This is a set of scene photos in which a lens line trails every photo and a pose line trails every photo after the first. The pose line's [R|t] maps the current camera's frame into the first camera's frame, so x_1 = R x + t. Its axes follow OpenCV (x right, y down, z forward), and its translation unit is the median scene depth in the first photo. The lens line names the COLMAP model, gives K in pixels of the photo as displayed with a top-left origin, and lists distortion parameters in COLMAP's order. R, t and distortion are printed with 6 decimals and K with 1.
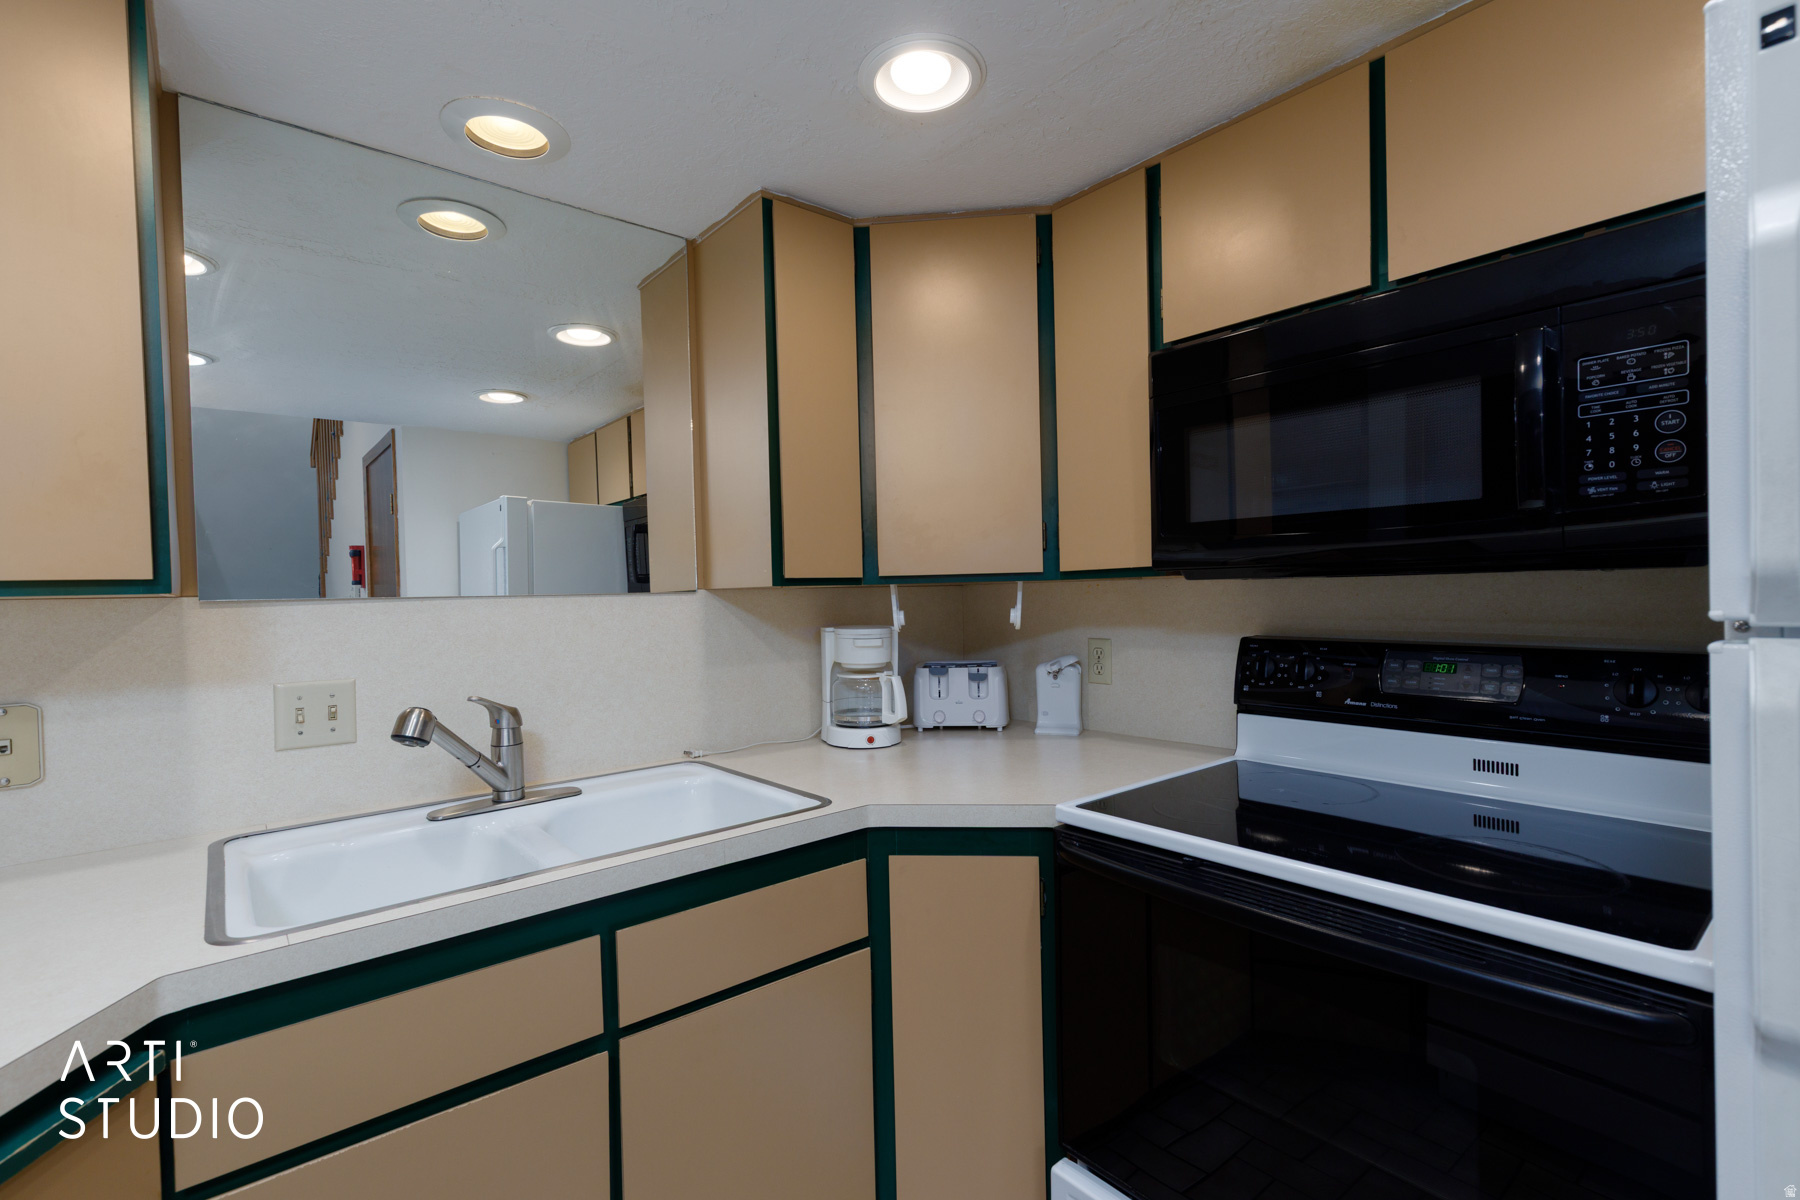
lens RADIAL K [[805.0, 0, 900.8], [0, 805.0, 603.9], [0, 0, 1]] dist [0.000144, -0.000433]
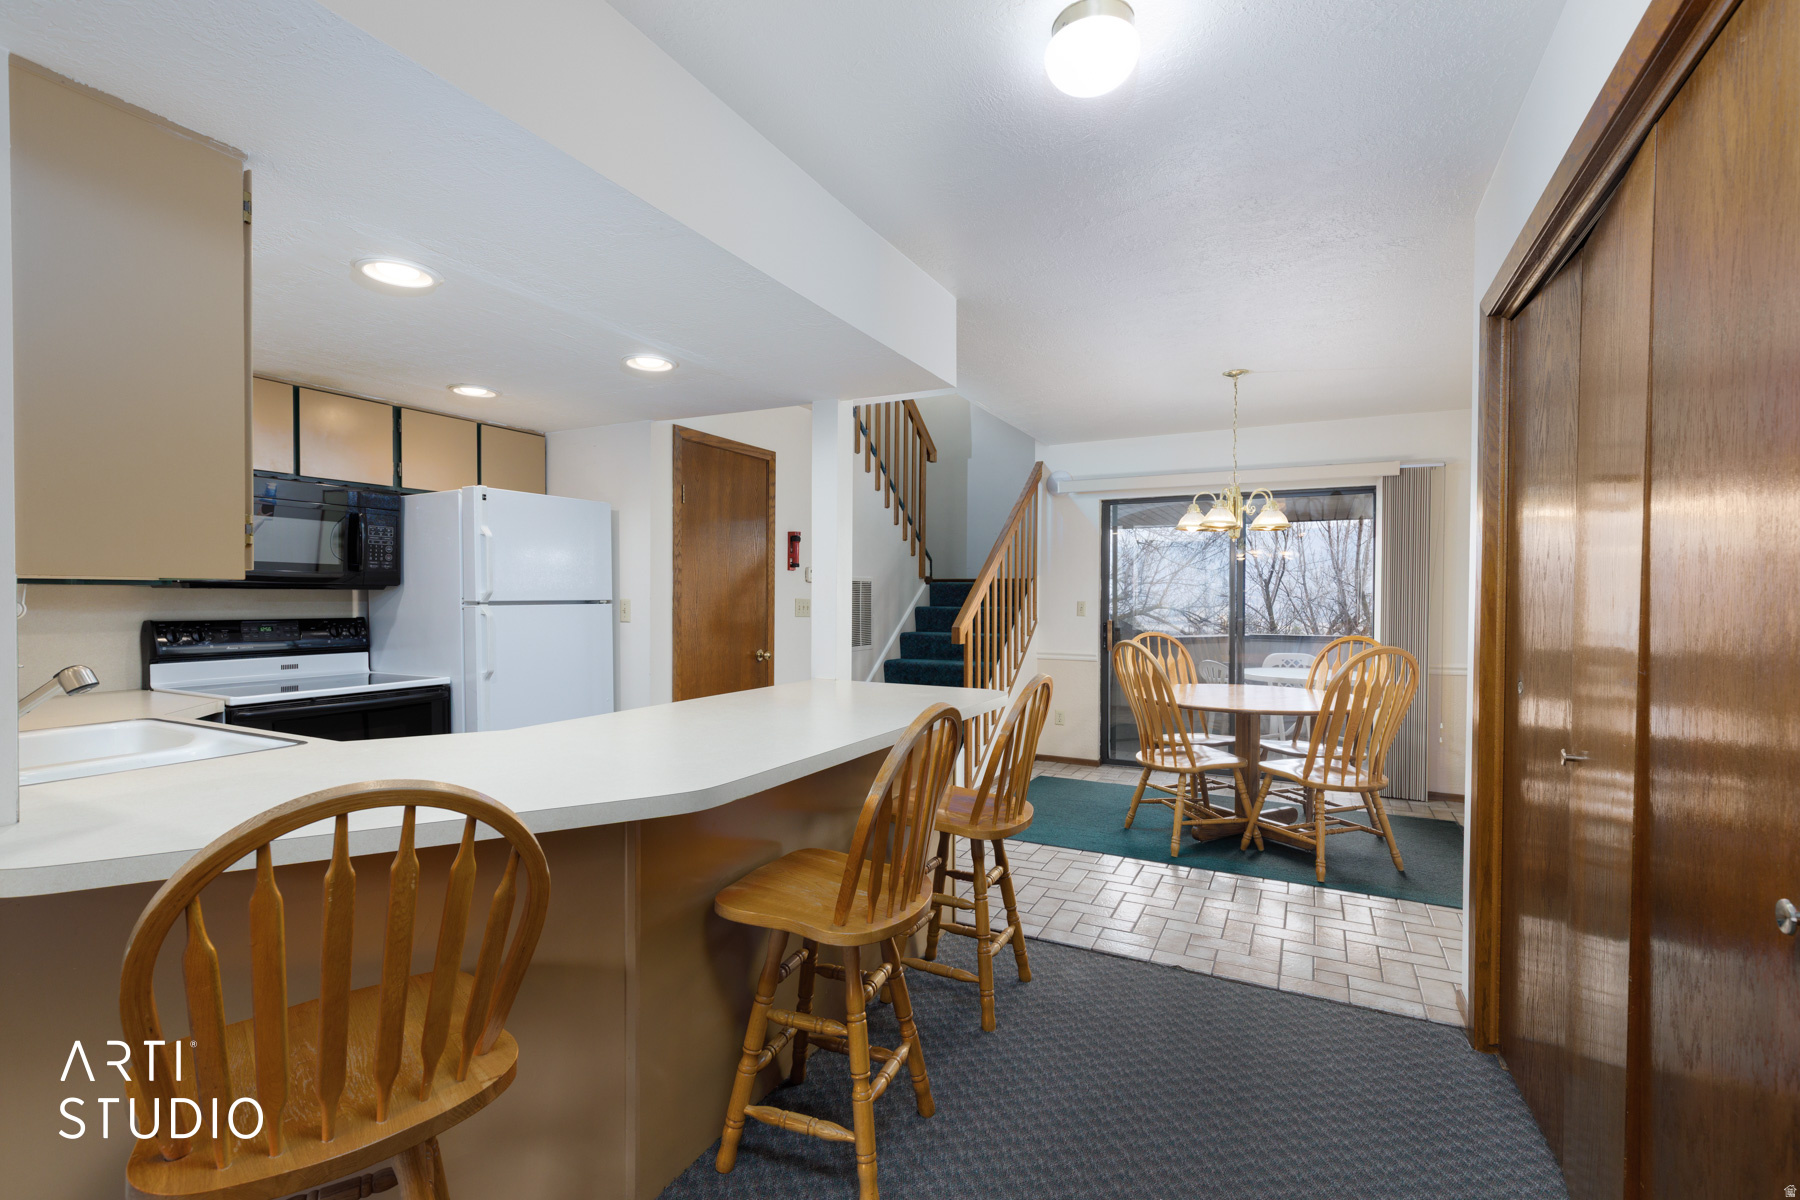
lens RADIAL K [[805.0, 0, 906.4], [0, 805.0, 608.8], [0, 0, 1]] dist [0.000144, -0.000433]
pose [[-0.394704, 0.006362, 0.918786, -2.440057], [0.014756, 0.999891, -0.000584, 0.055026], [-0.918690, 0.013327, -0.394755, 0.235409]]
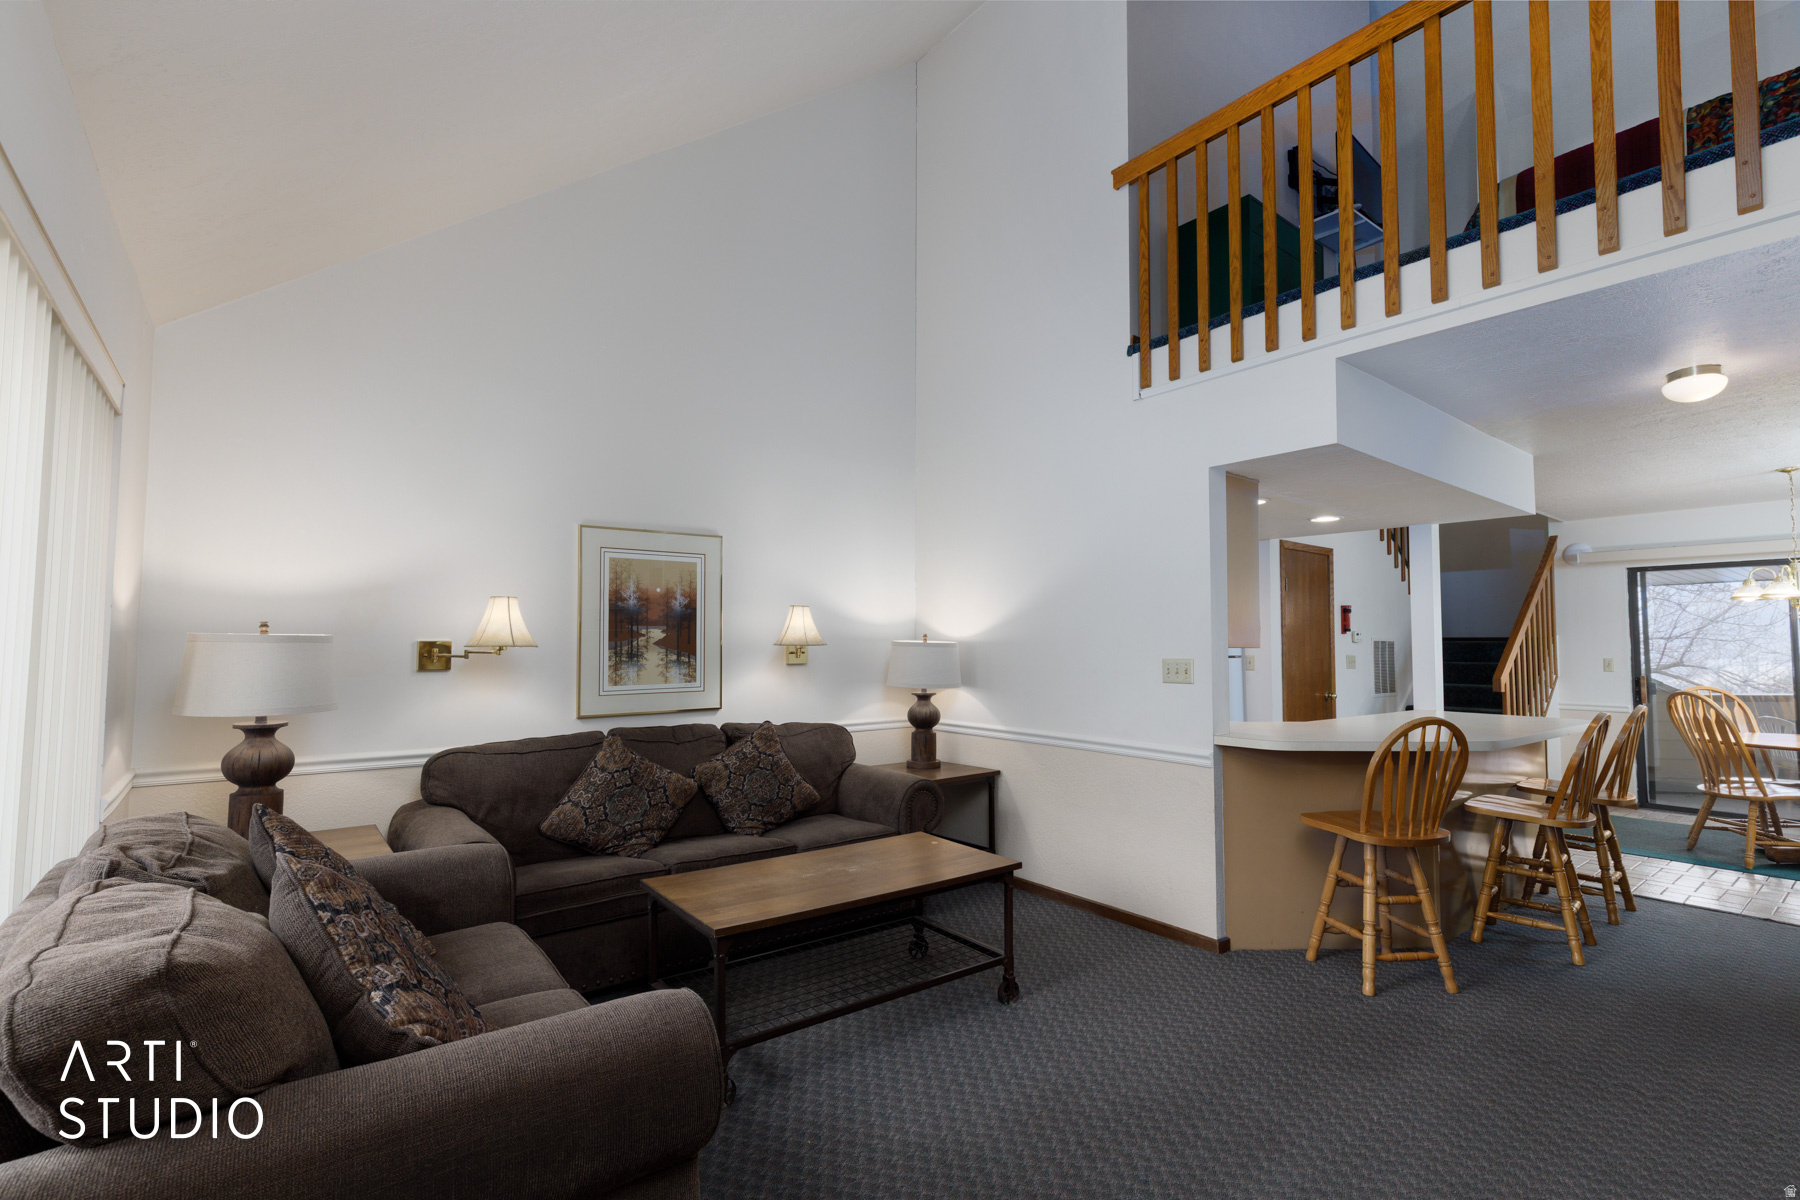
lens RADIAL K [[805.0, 0, 887.8], [0, 805.0, 600.9], [0, 0, 1]] dist [0.000144, -0.000433]
pose [[0.045410, 0.075790, 0.996089, -5.018983], [0.000465, 0.997116, -0.075890, 0.037125], [-0.998968, 0.003910, 0.045243, 2.981669]]
